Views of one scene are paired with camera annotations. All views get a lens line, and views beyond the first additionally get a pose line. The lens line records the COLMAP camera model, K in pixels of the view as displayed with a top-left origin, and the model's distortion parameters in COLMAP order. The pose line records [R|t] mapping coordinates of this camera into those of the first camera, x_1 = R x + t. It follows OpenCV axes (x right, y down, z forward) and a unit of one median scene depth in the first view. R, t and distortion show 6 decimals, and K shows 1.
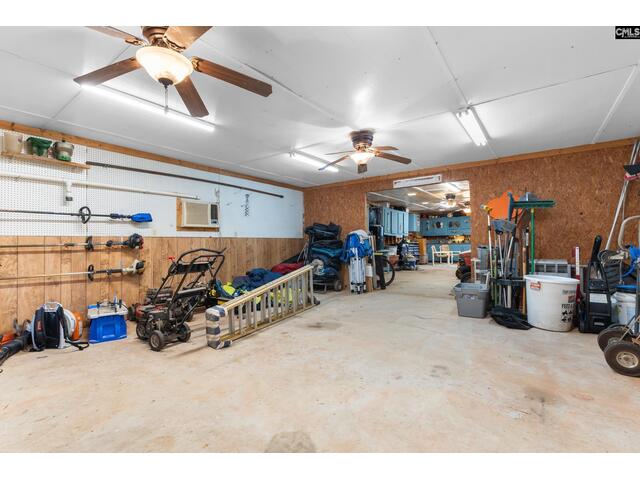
lens RADIAL K [[293.2, 0, 317.3], [0, 293.2, 234.5], [0, 0, 1]] dist [-0.017030, -0.000066]
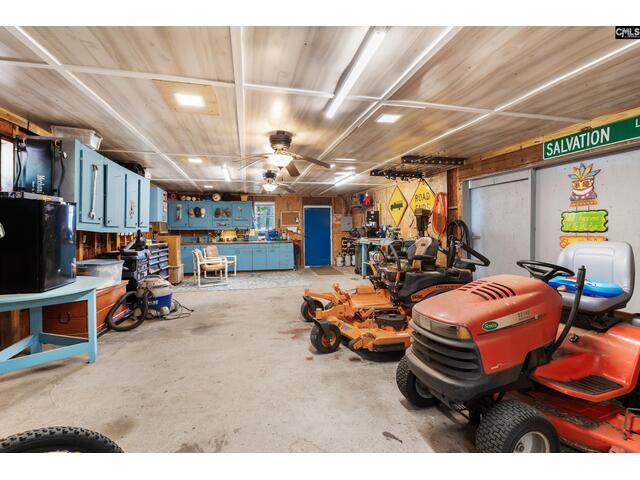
lens RADIAL K [[293.2, 0, 317.3], [0, 293.2, 234.5], [0, 0, 1]] dist [-0.017030, -0.000066]
pose [[0.637818, 0.000178, 0.770187, 0.127687], [-0.024059, 0.999517, 0.019693, -0.005551], [-0.769811, -0.031091, 0.637514, 0.505975]]
